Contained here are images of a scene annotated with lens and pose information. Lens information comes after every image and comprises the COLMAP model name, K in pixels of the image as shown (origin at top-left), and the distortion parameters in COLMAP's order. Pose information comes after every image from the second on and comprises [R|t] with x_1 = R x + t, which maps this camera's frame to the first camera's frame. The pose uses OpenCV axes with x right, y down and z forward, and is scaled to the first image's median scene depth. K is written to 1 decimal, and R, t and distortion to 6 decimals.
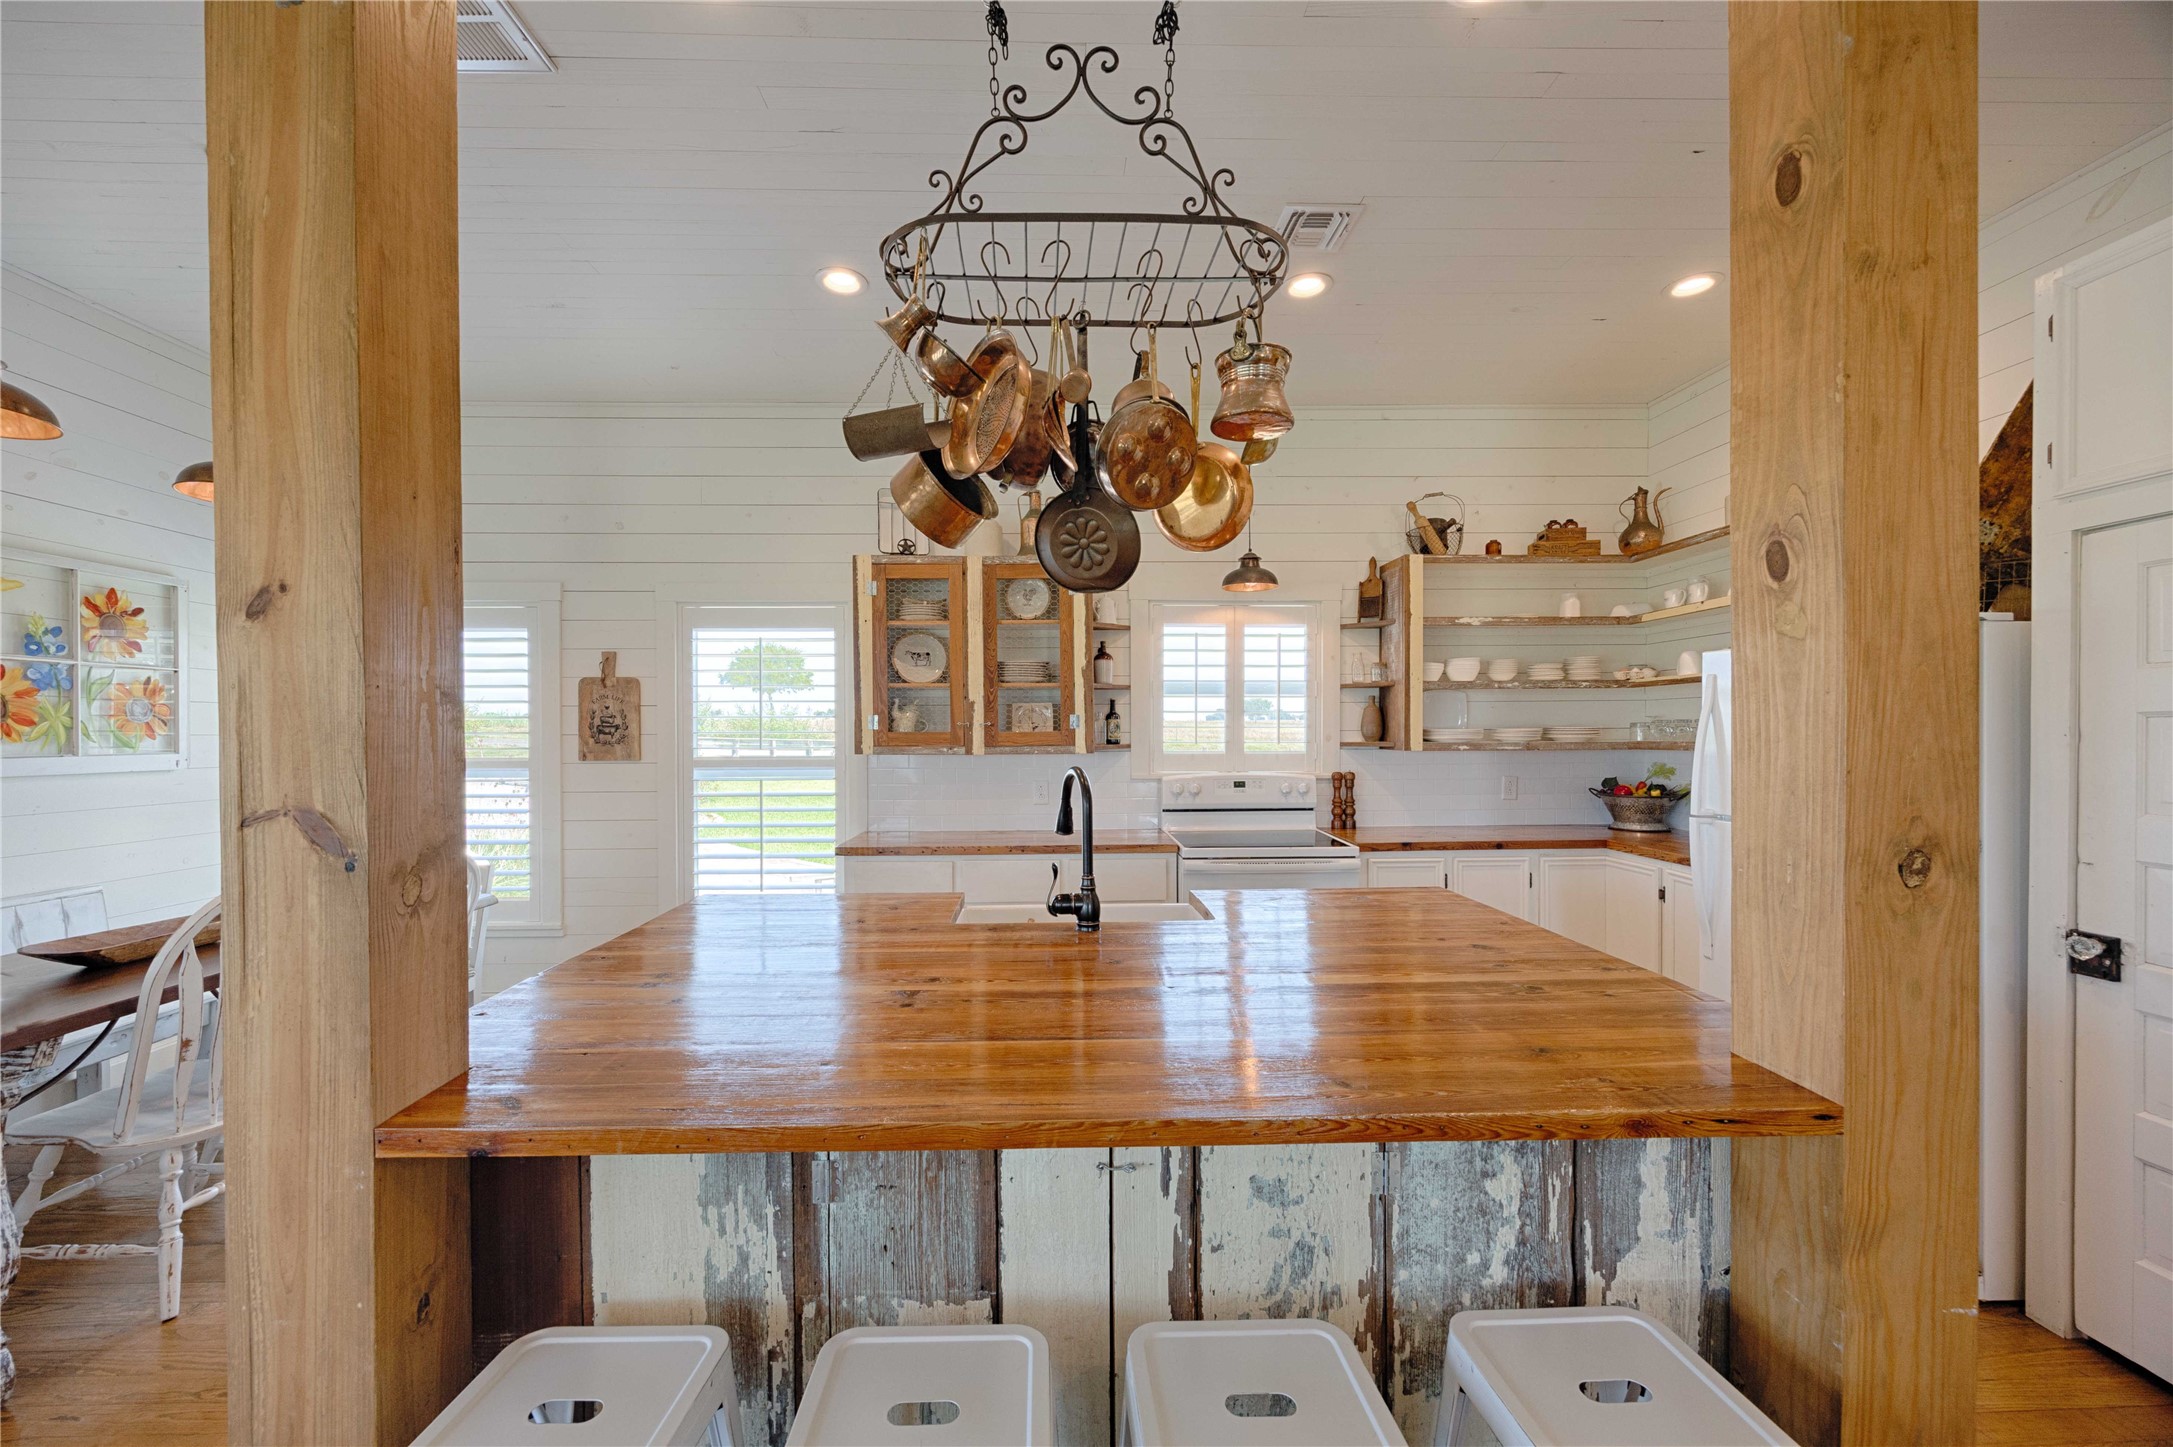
lens RADIAL K [[841.9, 0, 1088.7], [0, 841.9, 742.2], [0, 0, 1]] dist [-0.000908, -0.000339]
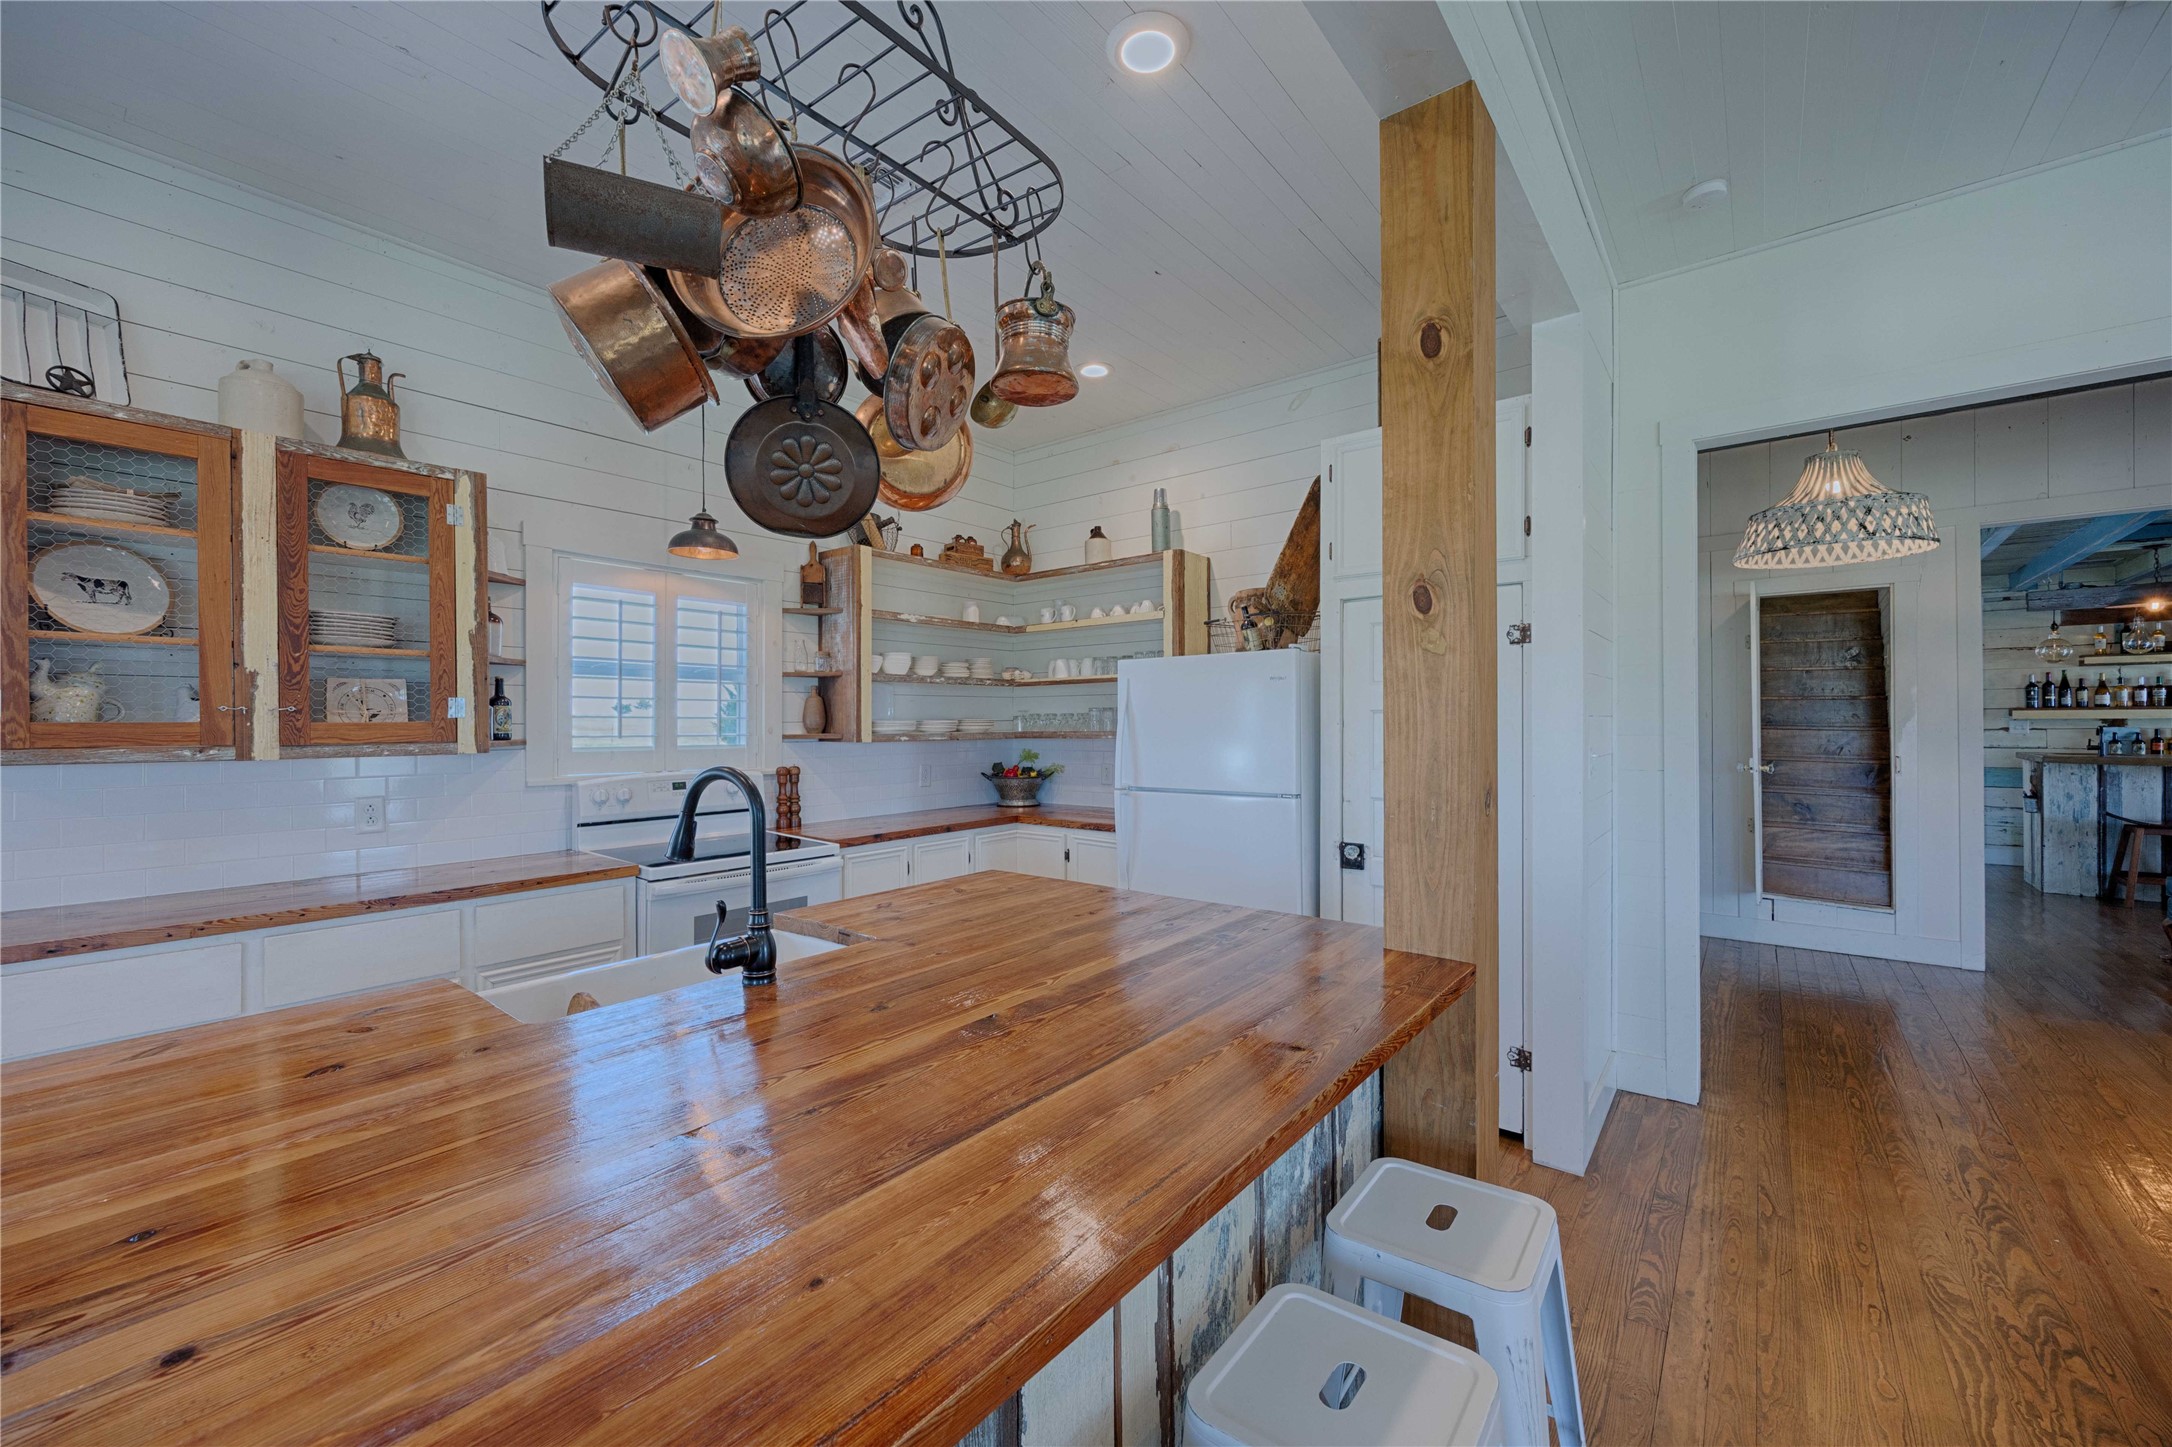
lens RADIAL K [[841.5, 0, 1095.1], [0, 841.5, 726.3], [0, 0, 1]] dist [-0.000908, -0.000339]
pose [[0.650714, -0.002037, 0.759320, -0.199757], [0.011928, 0.999900, -0.007541, 0.002114], [-0.759229, 0.013964, 0.650674, 0.150148]]
